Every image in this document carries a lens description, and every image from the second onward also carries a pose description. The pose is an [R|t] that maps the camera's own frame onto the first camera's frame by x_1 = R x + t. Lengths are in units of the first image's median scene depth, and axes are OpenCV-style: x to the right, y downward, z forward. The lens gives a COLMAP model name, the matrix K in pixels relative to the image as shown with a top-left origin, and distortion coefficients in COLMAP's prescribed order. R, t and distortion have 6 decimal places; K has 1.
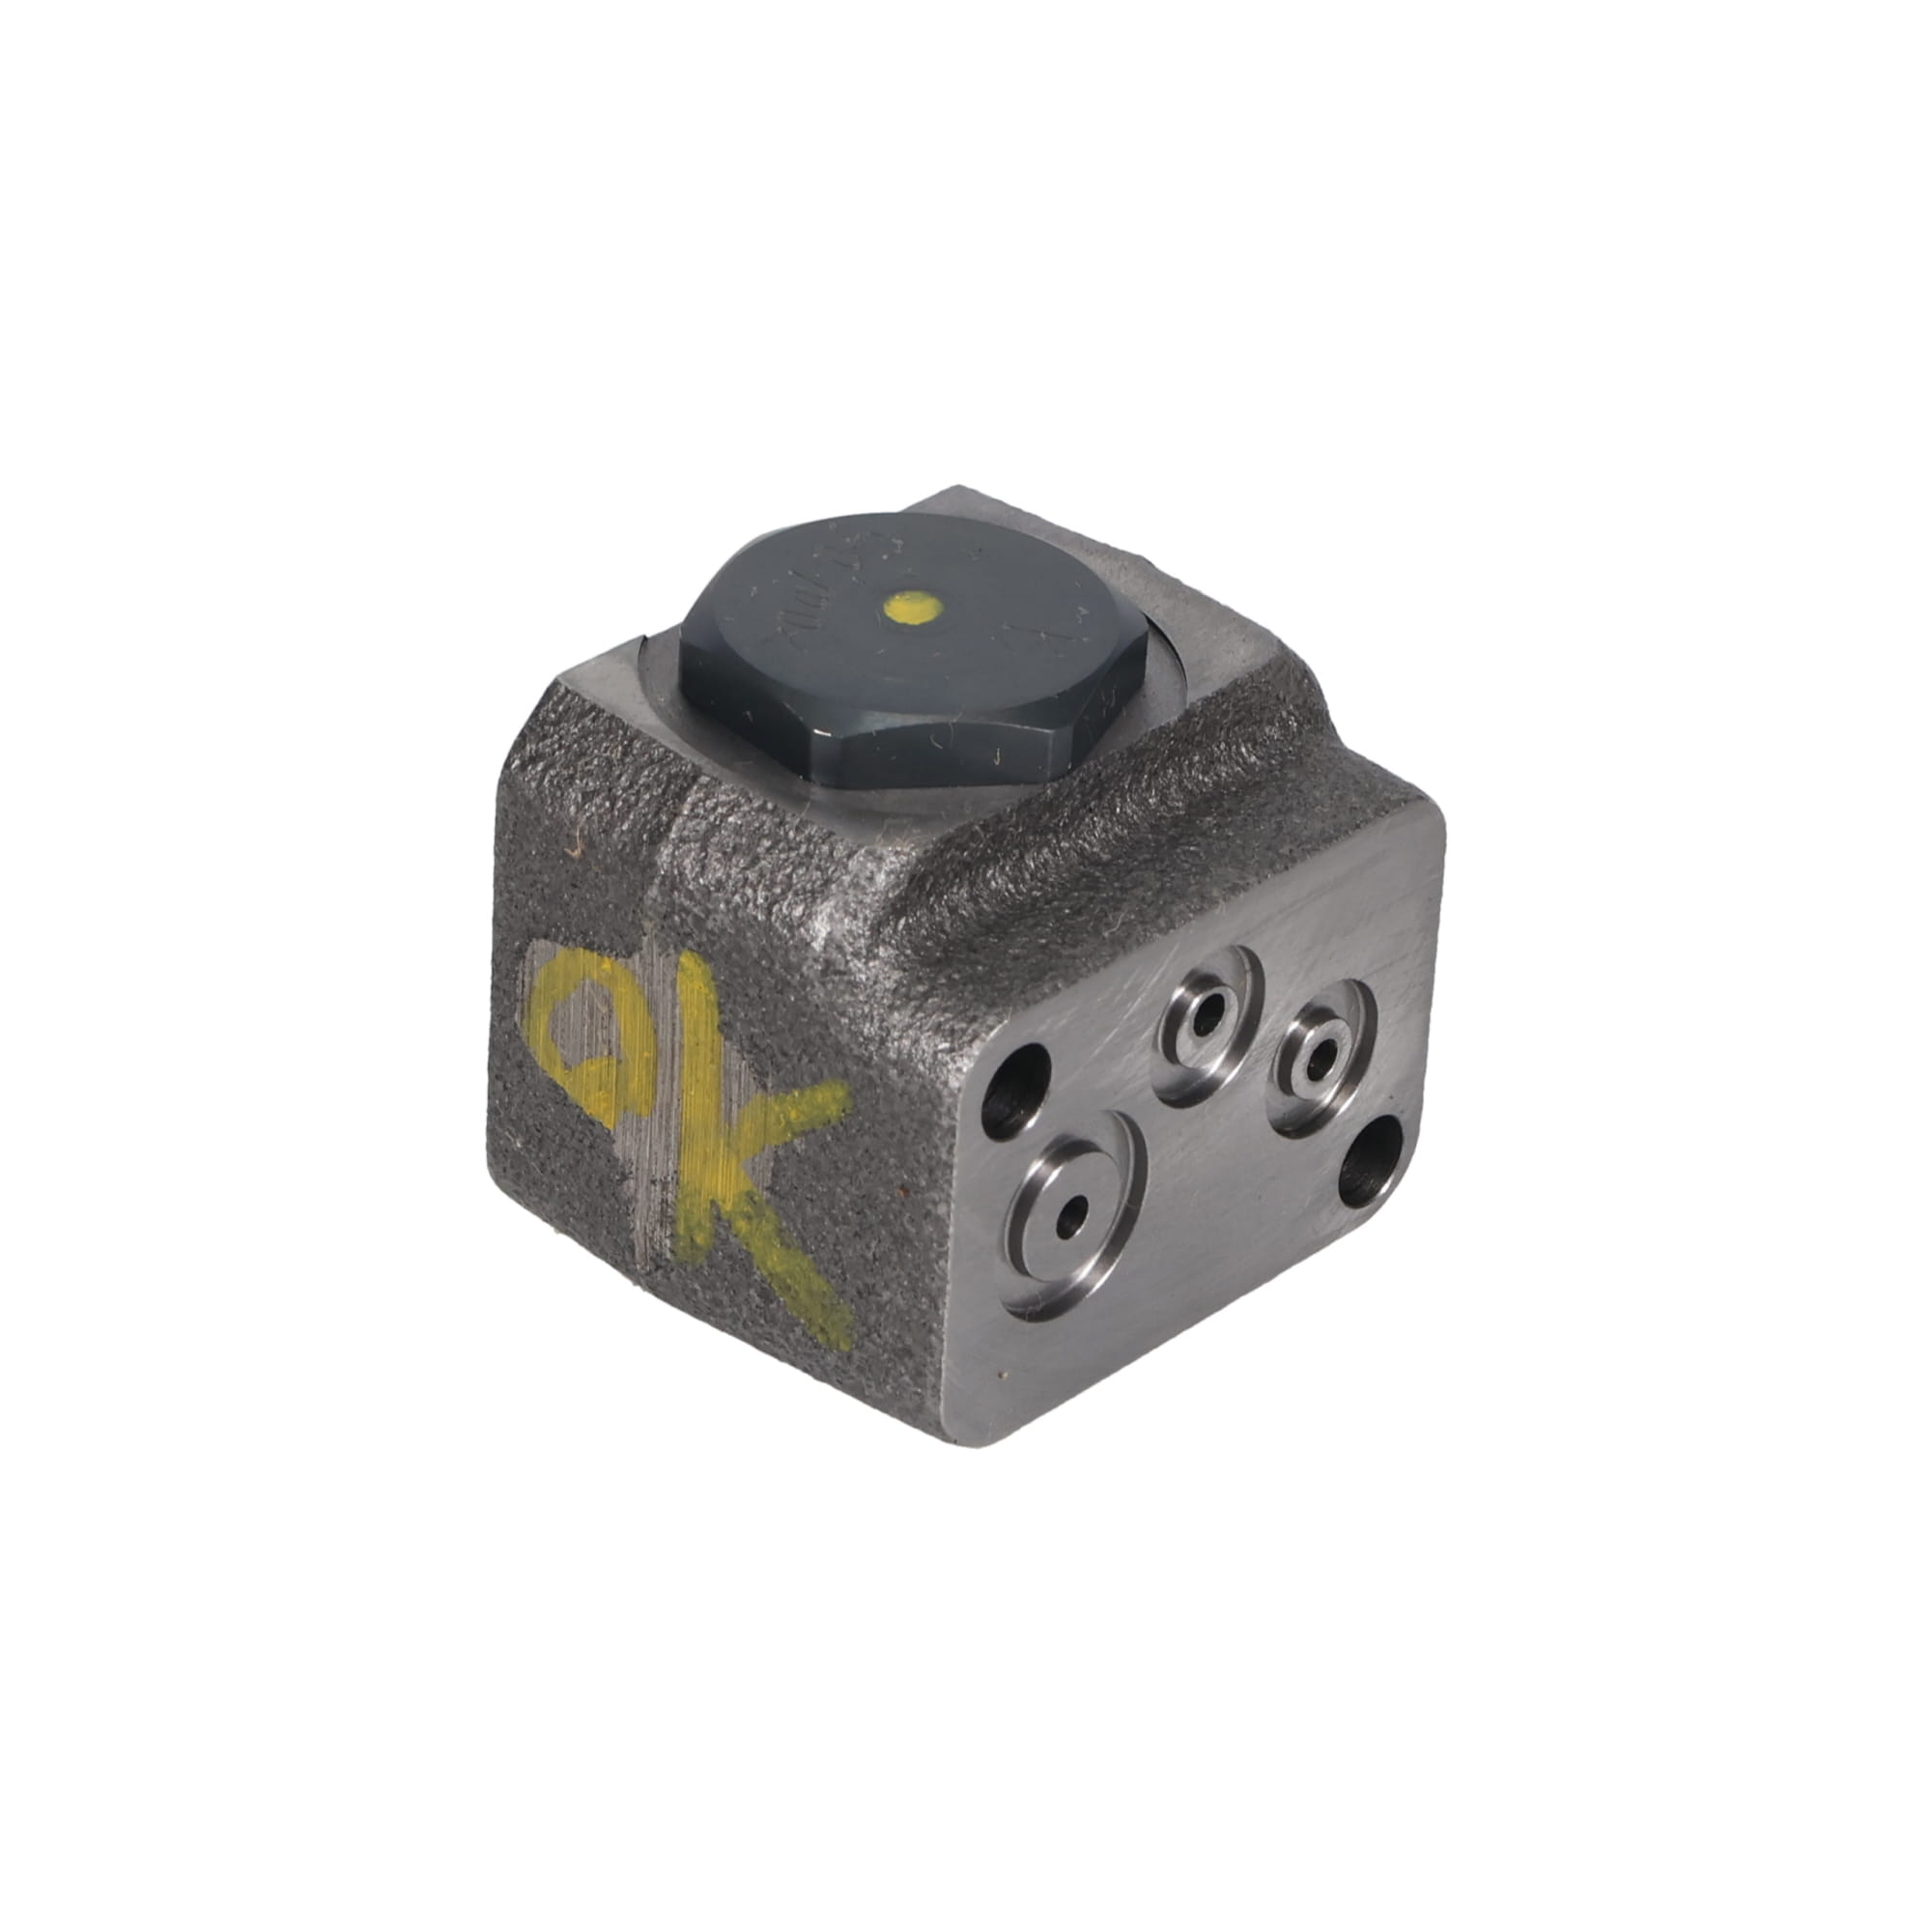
lens RADIAL K [[9673.9, 0, 966.0], [0, 9673.9, 966.0], [0, 0, 1]] dist [0.310092, 4.100881]
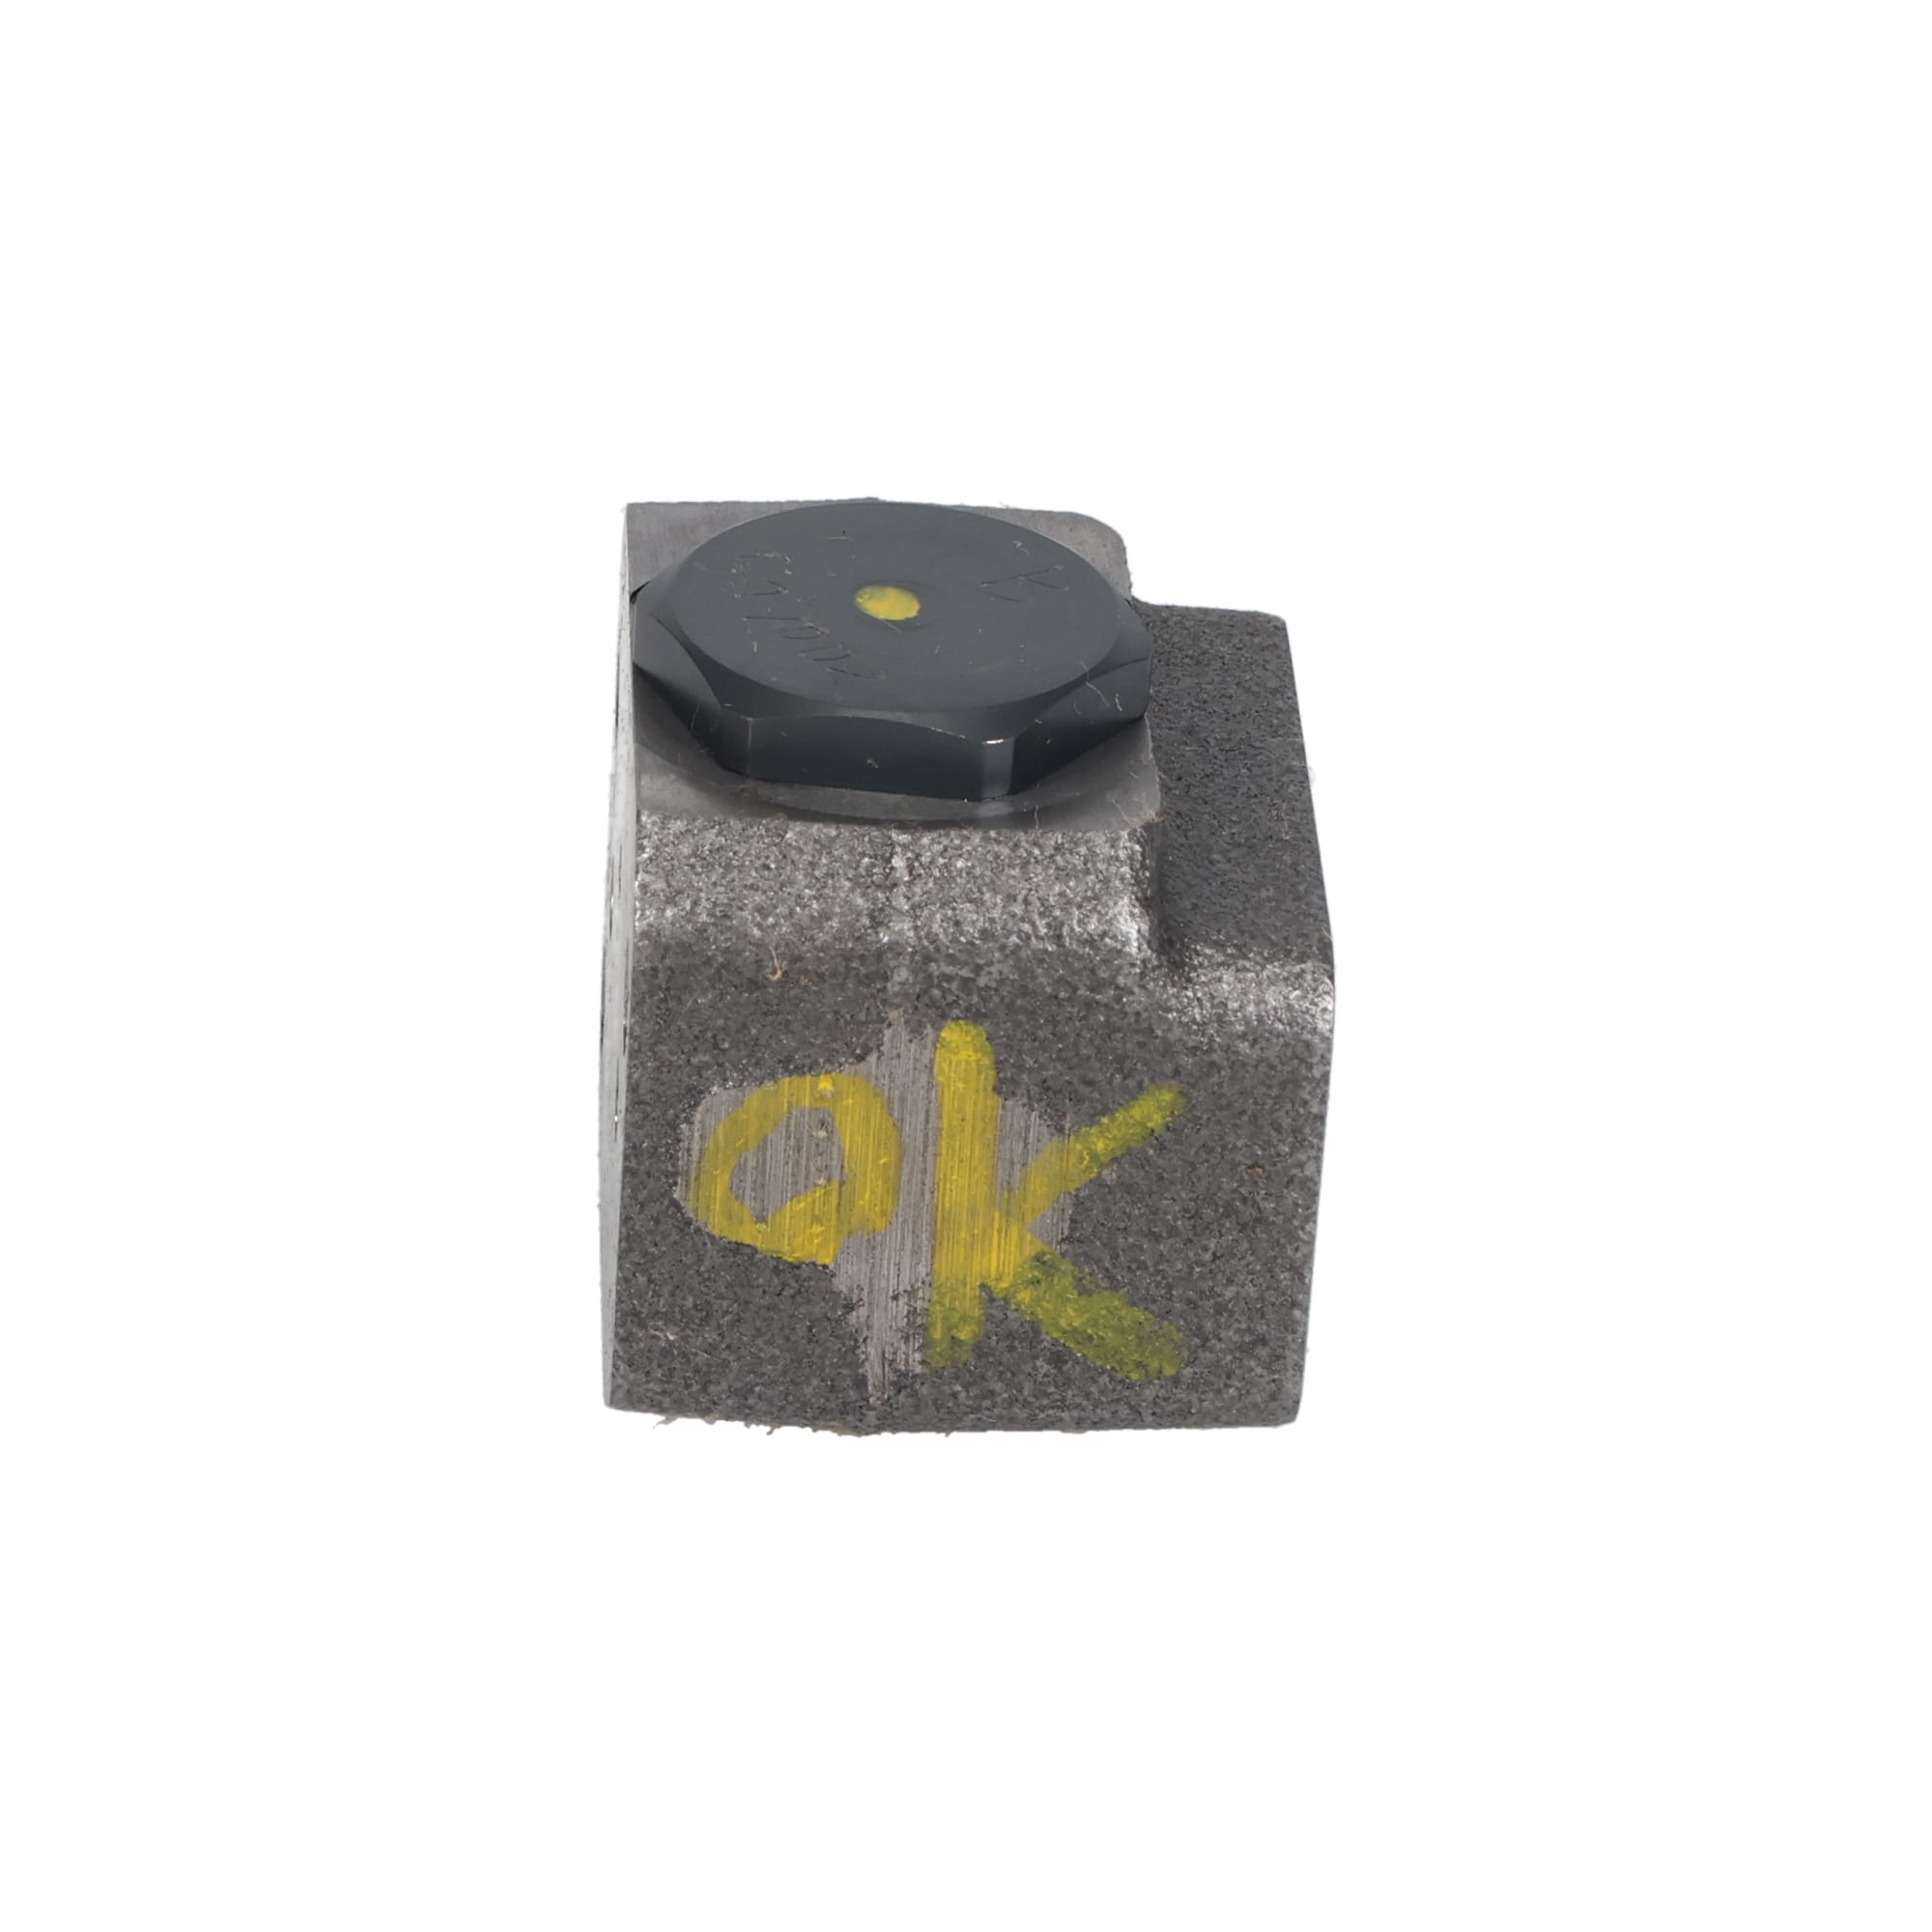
lens RADIAL K [[9673.9, 0, 966.0], [0, 9673.9, 966.0], [0, 0, 1]] dist [0.310092, 4.100881]
pose [[0.708485, -0.362722, 0.605378, -0.569746], [0.355745, 0.924407, 0.137539, -0.129434], [-0.609504, 0.117916, 0.783965, 0.293718]]
